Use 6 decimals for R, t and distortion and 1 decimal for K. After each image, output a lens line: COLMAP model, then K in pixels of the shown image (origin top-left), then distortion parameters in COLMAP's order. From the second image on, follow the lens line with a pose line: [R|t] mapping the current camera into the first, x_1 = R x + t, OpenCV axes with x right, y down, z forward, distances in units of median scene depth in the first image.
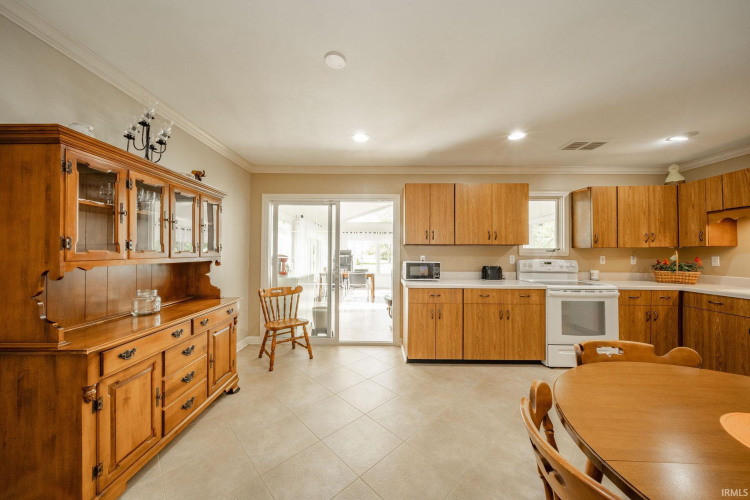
lens RADIAL K [[277.9, 0, 375.5], [0, 277.9, 247.8], [0, 0, 1]] dist [-0.001936, -0.000390]
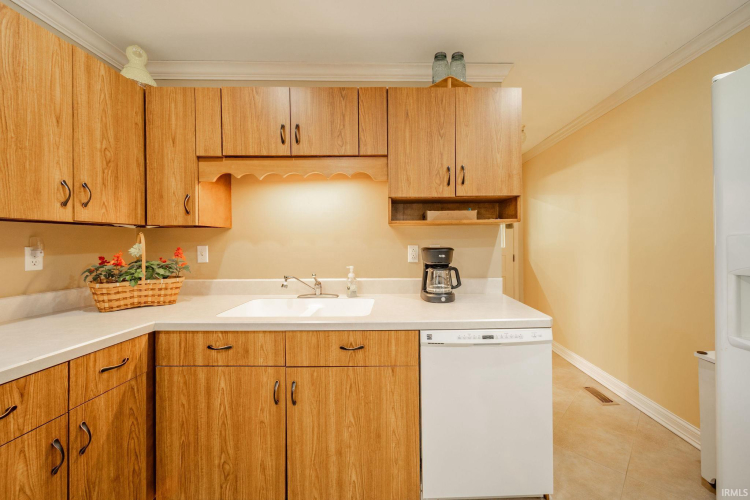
lens RADIAL K [[277.9, 0, 375.5], [0, 277.9, 247.8], [0, 0, 1]] dist [-0.001936, -0.000390]
pose [[0.037859, -0.014237, 0.999182, 0.667811], [-0.014856, 0.999780, 0.014808, 0.021421], [-0.999173, -0.015405, 0.037639, 0.620347]]
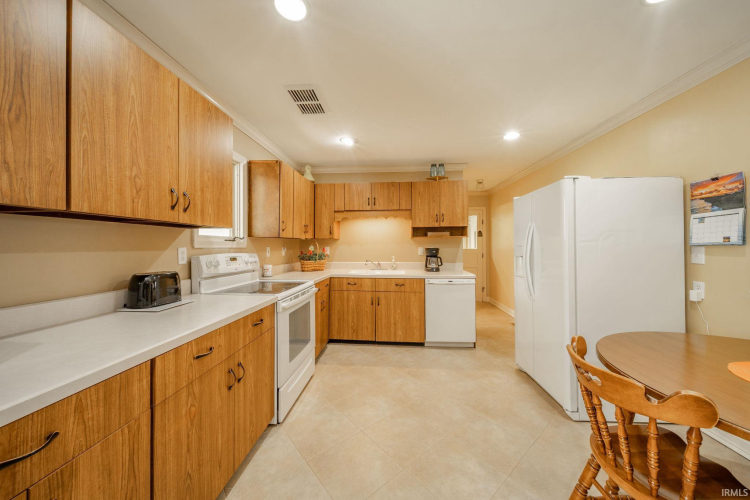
lens RADIAL K [[259.8, 0, 367.2], [0, 259.8, 246.8], [0, 0, 1]] dist [-0.000433, -0.000070]
pose [[0.077529, -0.006244, 0.996971, 0.048139], [-0.019771, 0.999774, 0.007799, 0.017605], [-0.996794, -0.020316, 0.077388, 0.717243]]
